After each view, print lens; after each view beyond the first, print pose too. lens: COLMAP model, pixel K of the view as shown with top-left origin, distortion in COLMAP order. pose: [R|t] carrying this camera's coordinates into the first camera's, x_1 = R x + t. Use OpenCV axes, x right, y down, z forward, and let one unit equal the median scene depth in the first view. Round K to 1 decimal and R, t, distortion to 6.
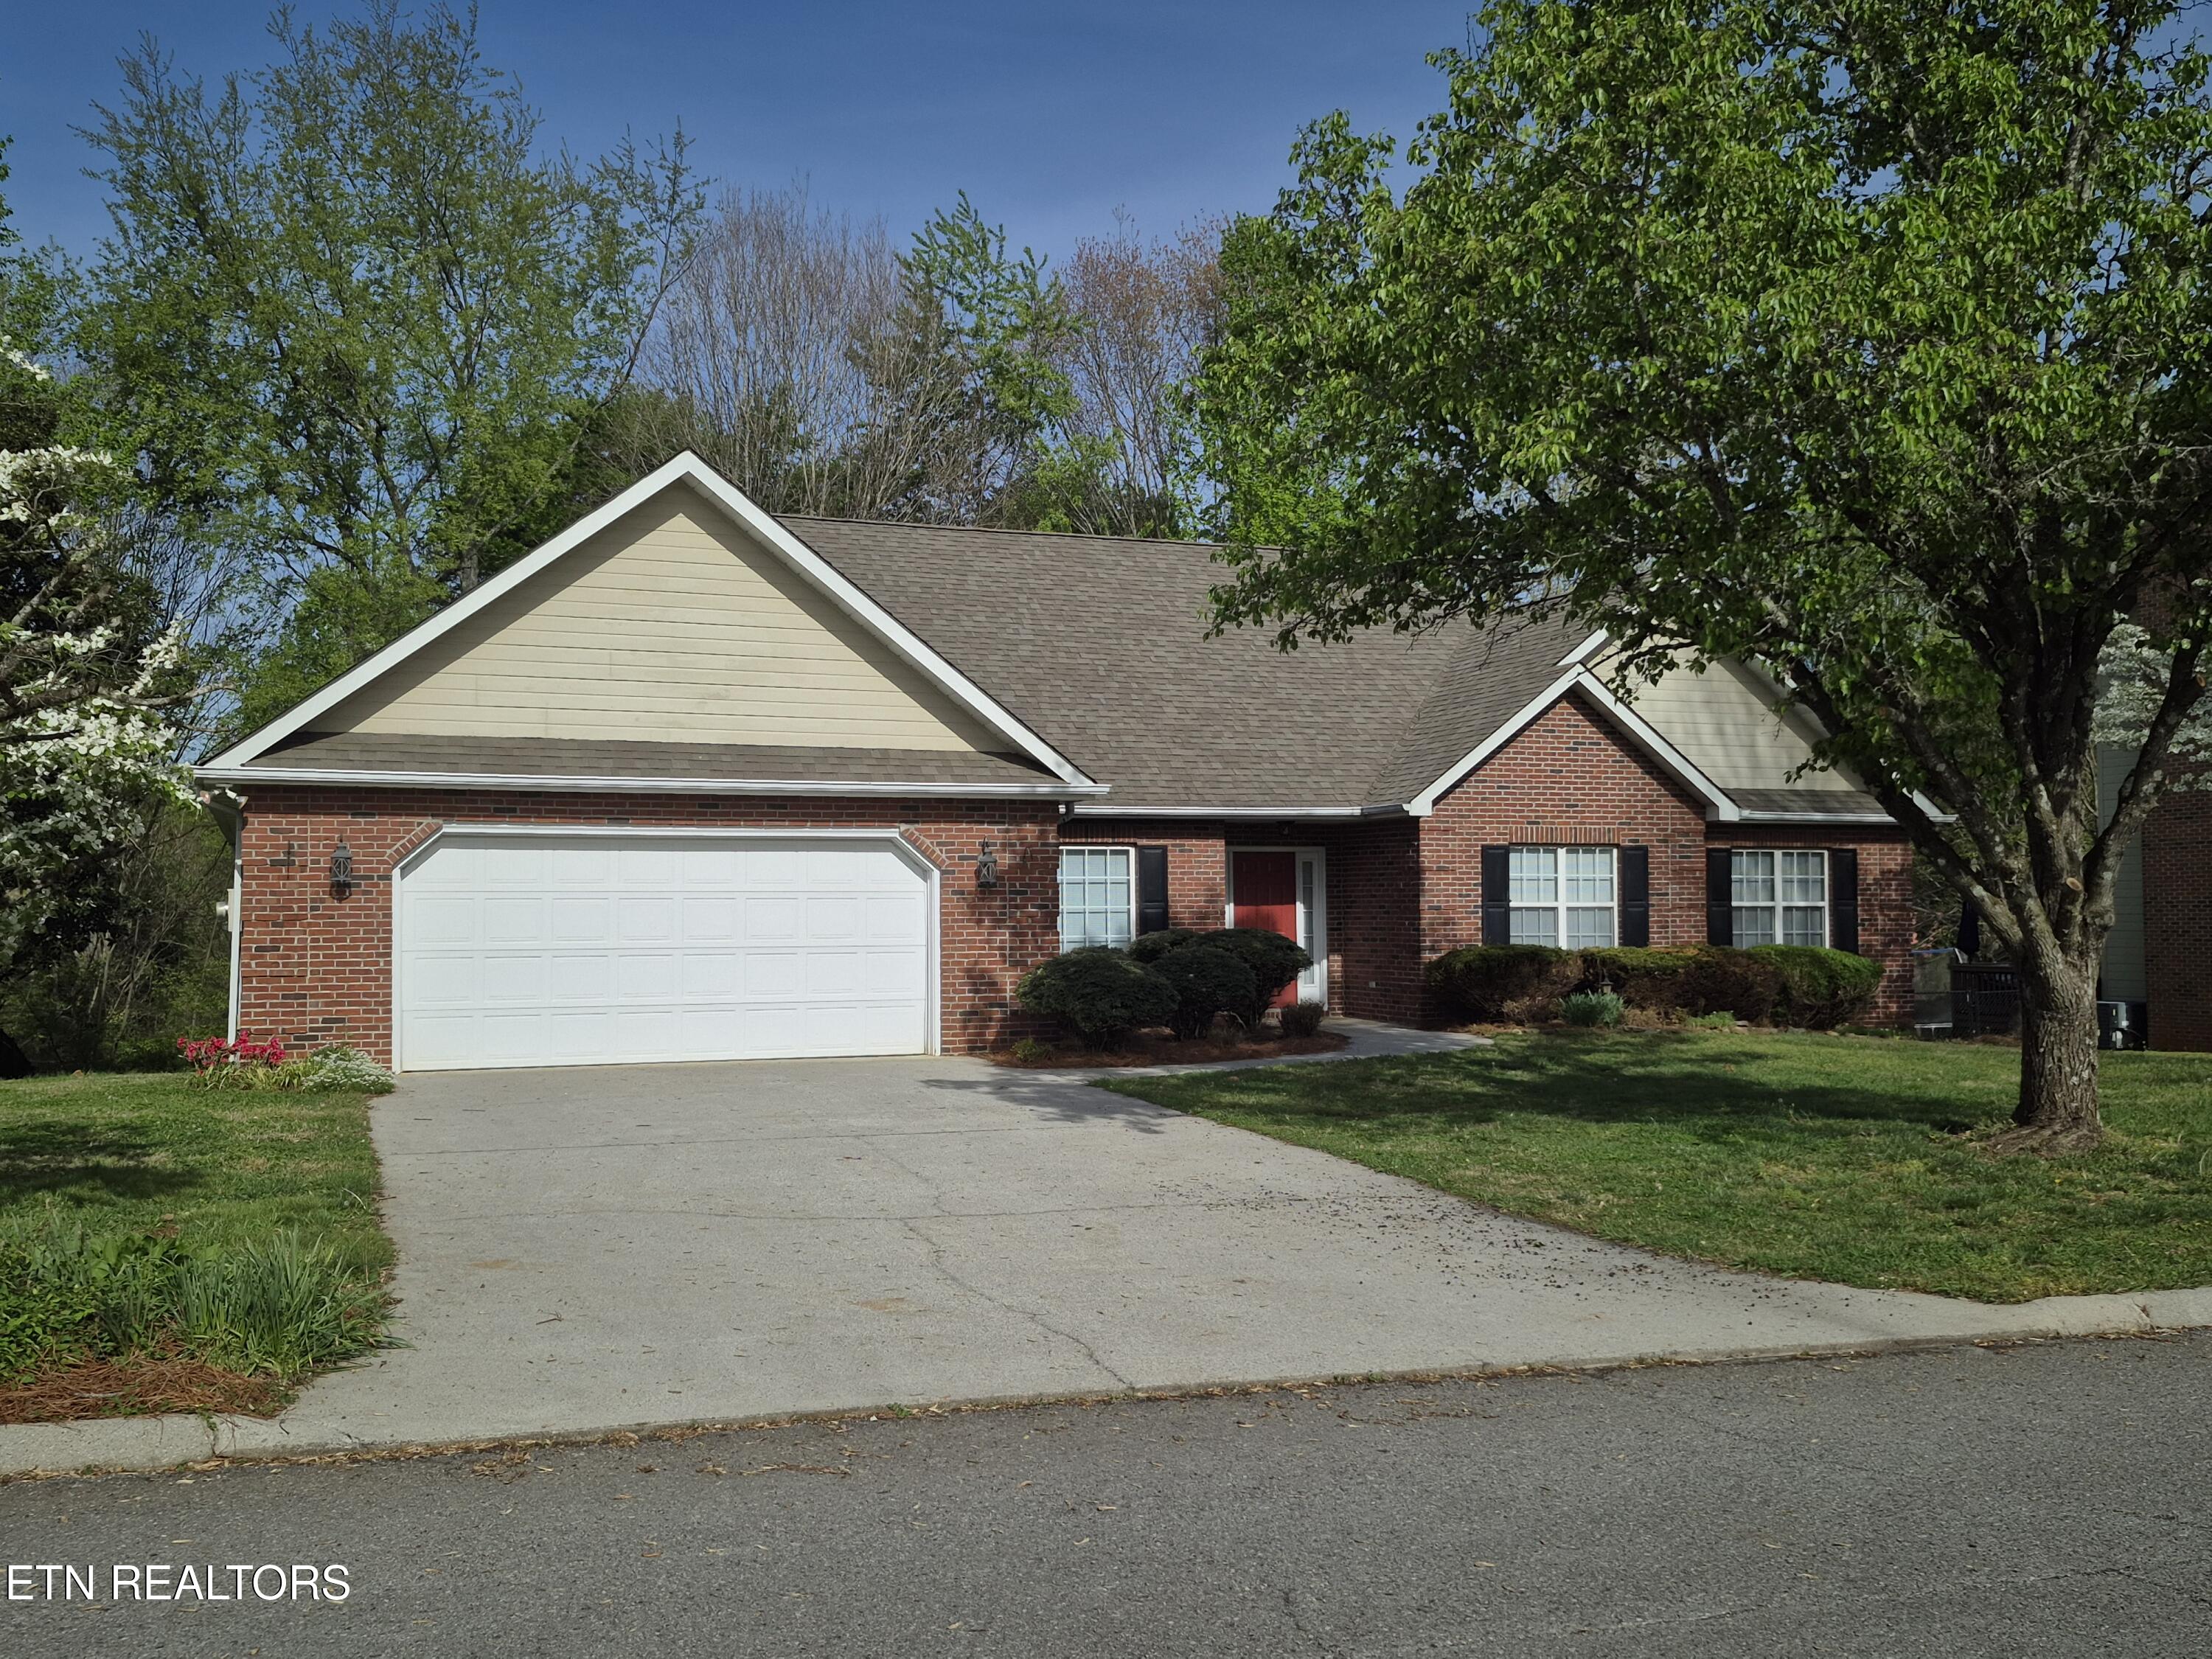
lens RADIAL K [[1496.8, 0, 1105.0], [0, 1496.8, 838.6], [0, 0, 1]] dist [0.104797, -0.117651]
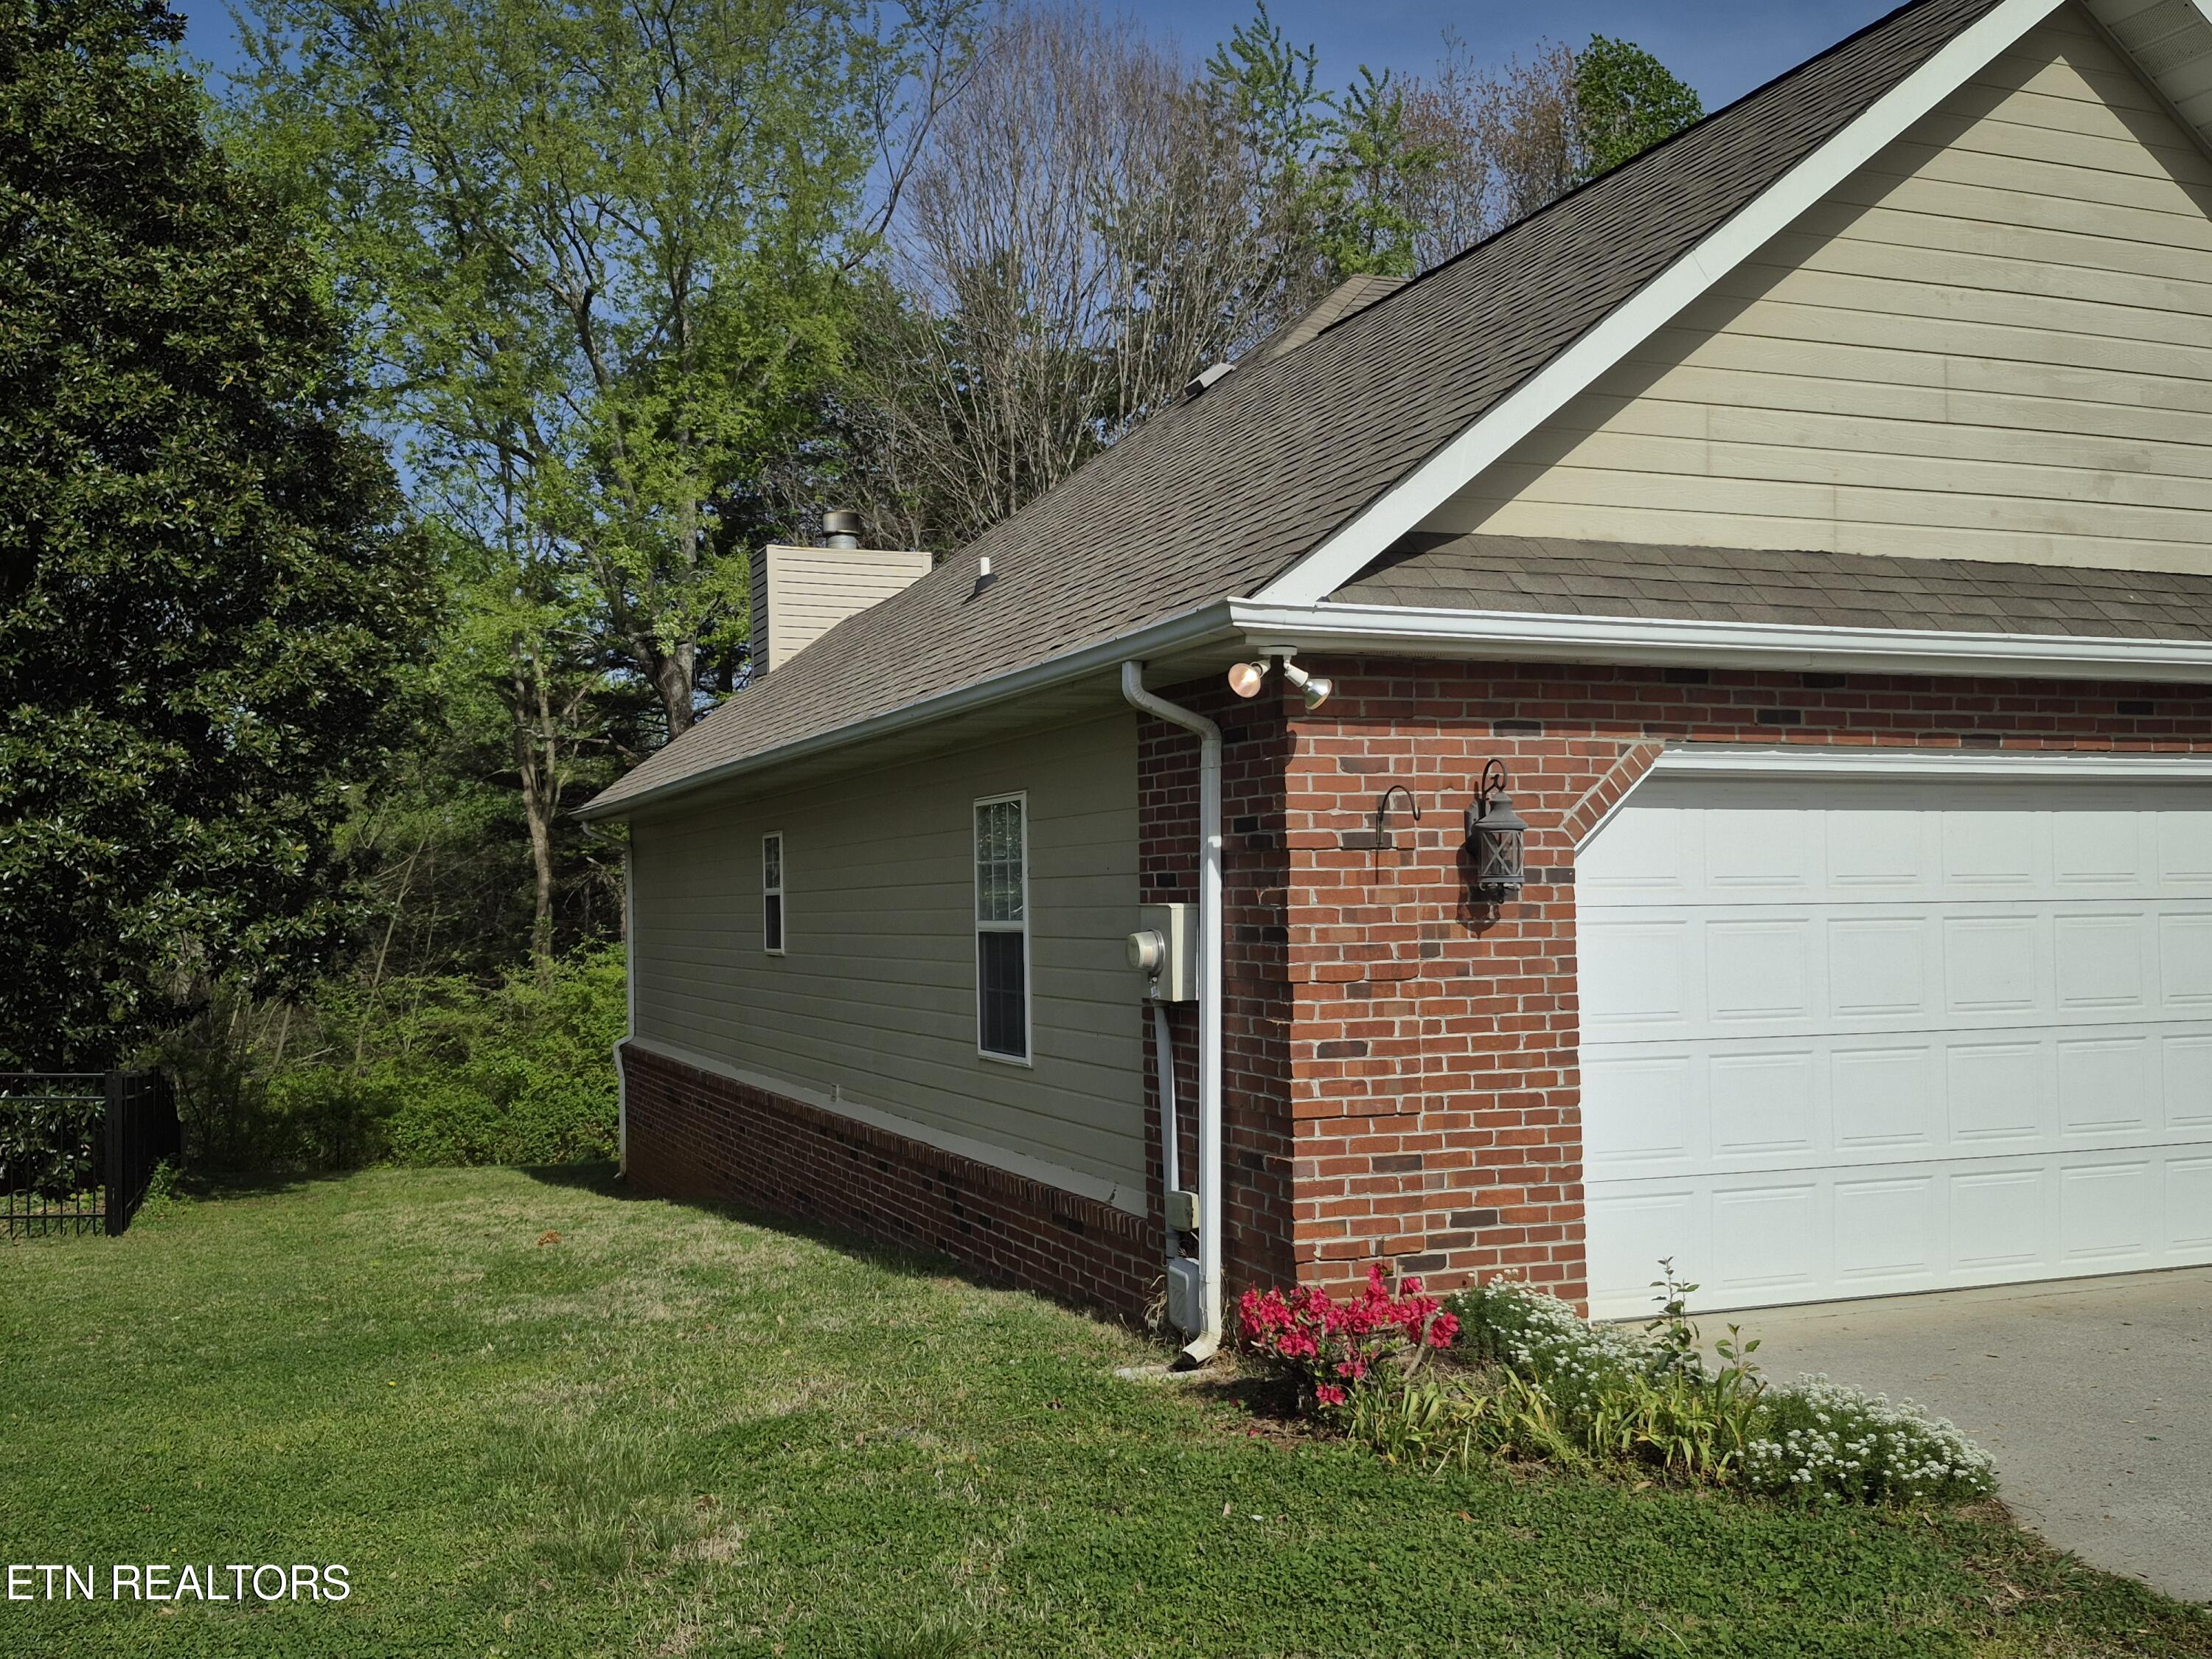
lens RADIAL K [[1516.8, 0, 1109.2], [0, 1516.8, 821.5], [0, 0, 1]] dist [0.104134, -0.123410]
pose [[0.999937, -0.006998, 0.008753, -0.605298], [0.006934, 0.999949, 0.007280, 0.006656], [-0.008803, -0.007219, 0.999935, 0.578933]]
